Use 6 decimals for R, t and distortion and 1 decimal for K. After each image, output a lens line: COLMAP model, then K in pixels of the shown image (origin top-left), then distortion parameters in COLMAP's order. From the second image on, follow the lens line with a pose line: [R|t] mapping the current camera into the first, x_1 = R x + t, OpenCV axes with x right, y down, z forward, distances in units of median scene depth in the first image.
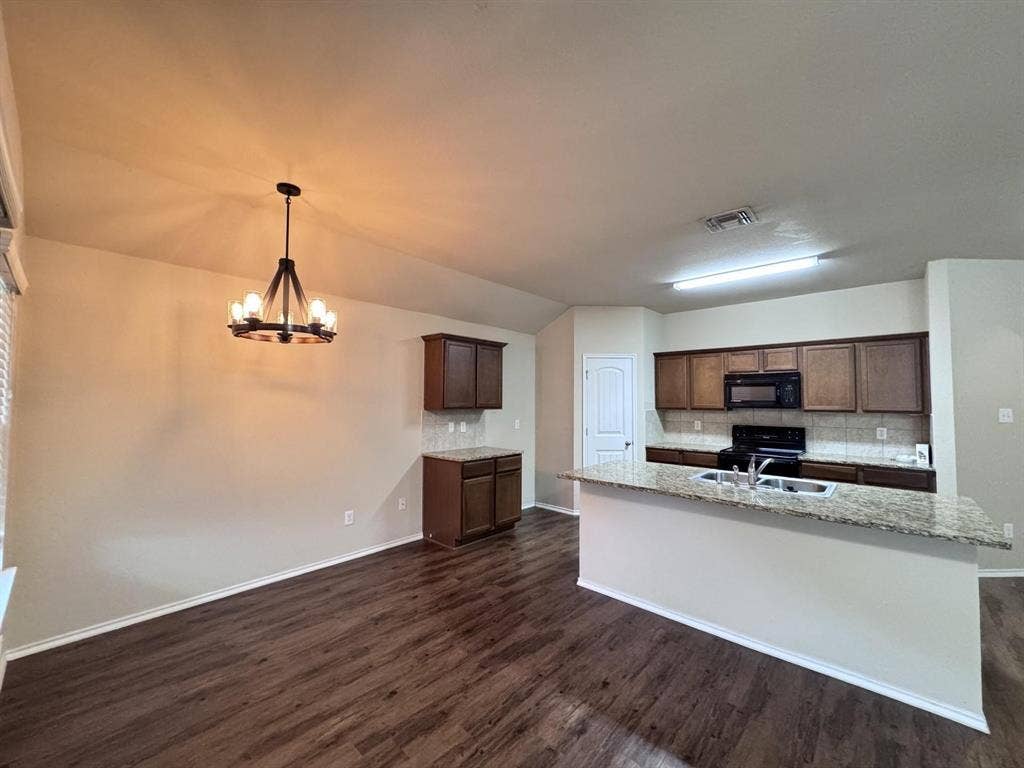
lens RADIAL K [[410.4, 0, 508.7], [0, 410.4, 384.7], [0, 0, 1]] dist [-0.001979, 0.000236]
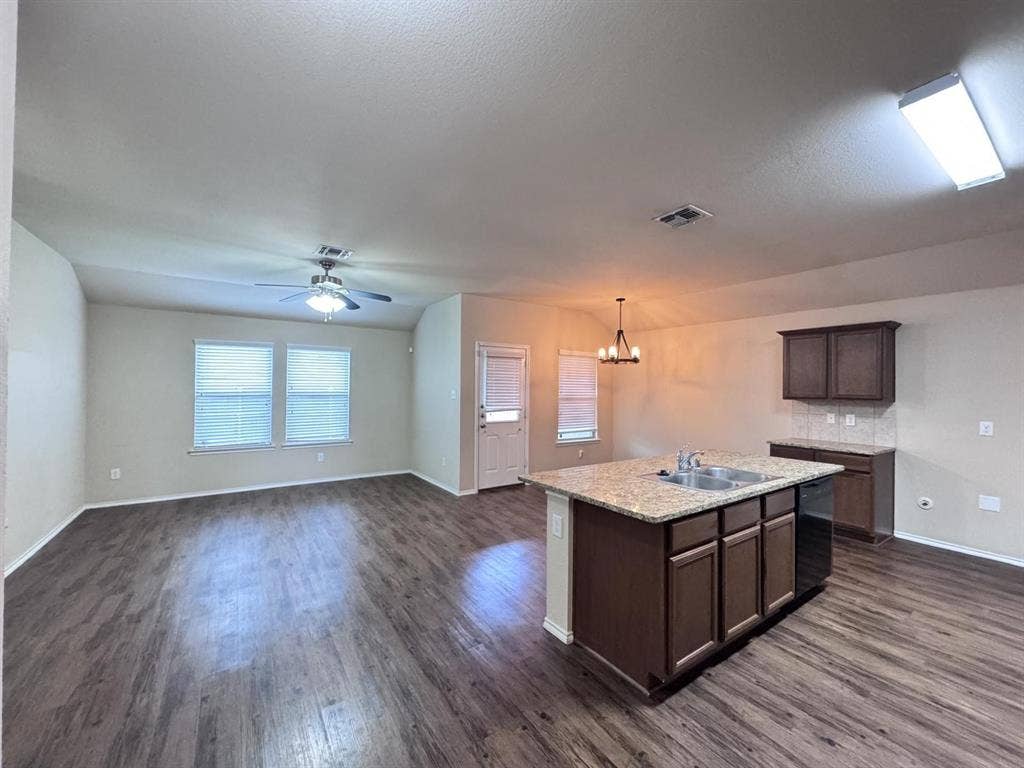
lens RADIAL K [[410.4, 0, 510.8], [0, 410.4, 386.3], [0, 0, 1]] dist [-0.001979, 0.000236]
pose [[-0.229177, -0.009550, -0.973338, 1.078719], [0.027356, 0.999494, -0.016248, 0.023366], [0.973000, -0.030350, -0.228799, 0.521059]]
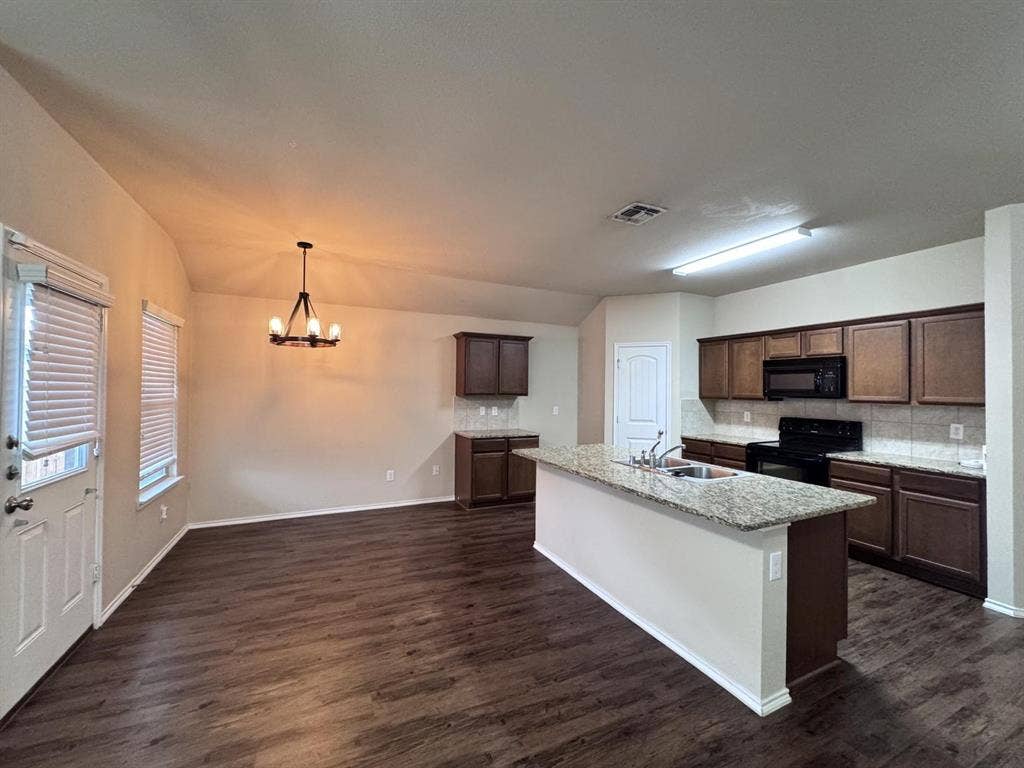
lens RADIAL K [[410.4, 0, 508.5], [0, 410.4, 385.7], [0, 0, 1]] dist [-0.001979, 0.000236]
pose [[0.924125, 0.001469, -0.382087, 0.410761], [0.008818, 0.999644, 0.025171, 0.002868], [0.381988, -0.026631, 0.923784, -0.062851]]
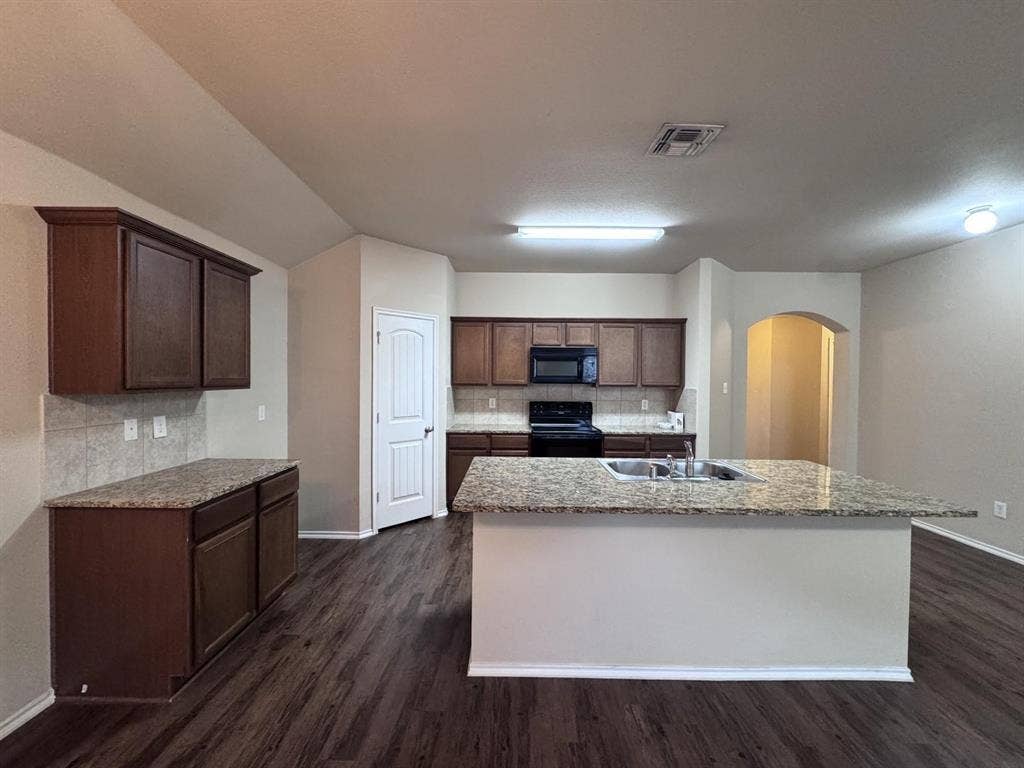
lens RADIAL K [[410.4, 0, 511.0], [0, 410.4, 384.8], [0, 0, 1]] dist [-0.001979, 0.000236]
pose [[0.739551, -0.009174, 0.673038, -0.144888], [-0.031041, 0.998378, 0.047718, 0.019321], [-0.672384, -0.056182, 0.738067, 0.404466]]
